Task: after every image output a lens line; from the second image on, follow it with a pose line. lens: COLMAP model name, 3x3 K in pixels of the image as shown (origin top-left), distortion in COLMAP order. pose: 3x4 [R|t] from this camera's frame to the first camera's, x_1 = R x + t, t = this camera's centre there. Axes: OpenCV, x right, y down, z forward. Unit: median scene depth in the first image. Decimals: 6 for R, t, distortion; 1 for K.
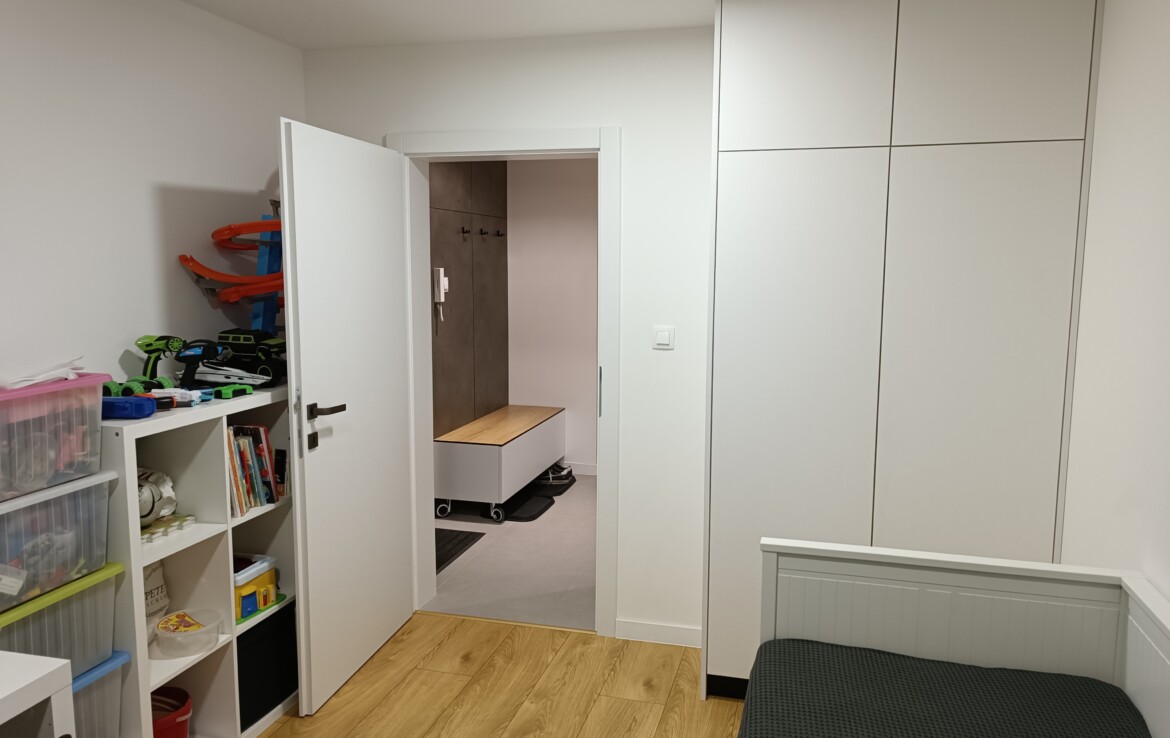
lens RADIAL K [[842.0, 0, 585.6], [0, 842.0, 367.1], [0, 0, 1]] dist [0.028659, -0.002175]
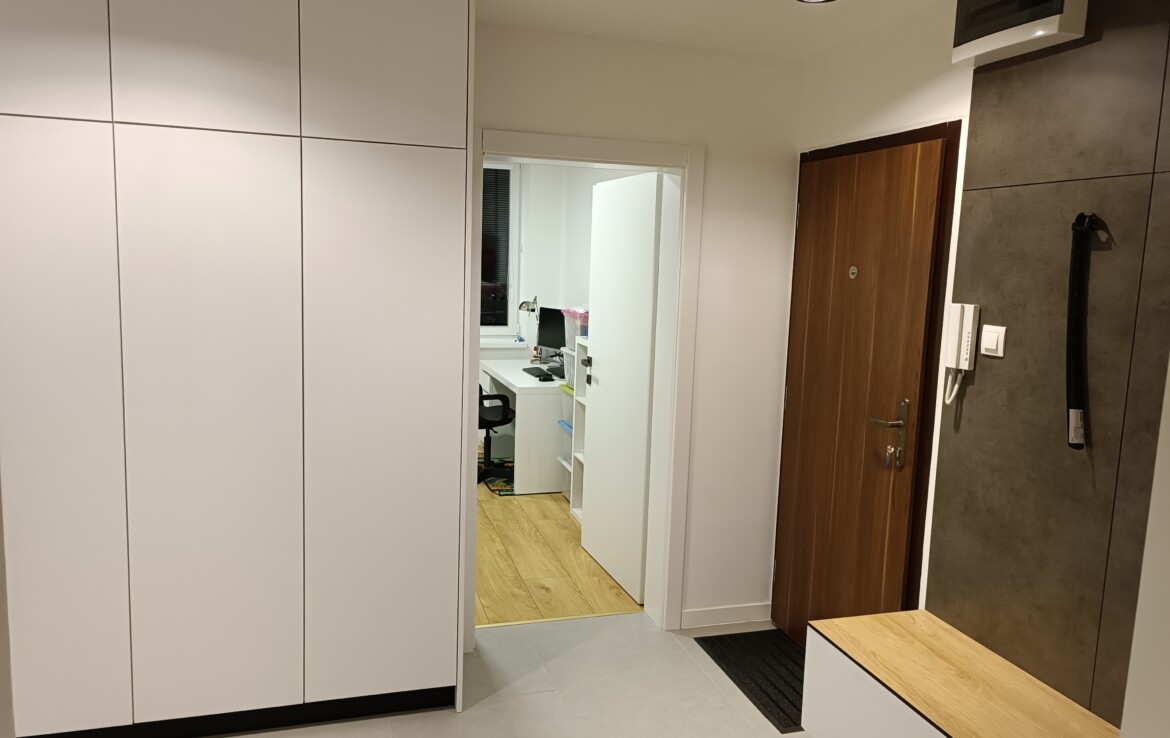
lens RADIAL K [[842.0, 0, 586.7], [0, 842.0, 365.1], [0, 0, 1]] dist [0.028659, -0.002175]
pose [[-0.846683, 0.038935, -0.530671, 0.458696], [-0.102824, 0.966549, 0.234969, -0.273192], [0.522068, 0.253510, -0.814357, 1.992562]]
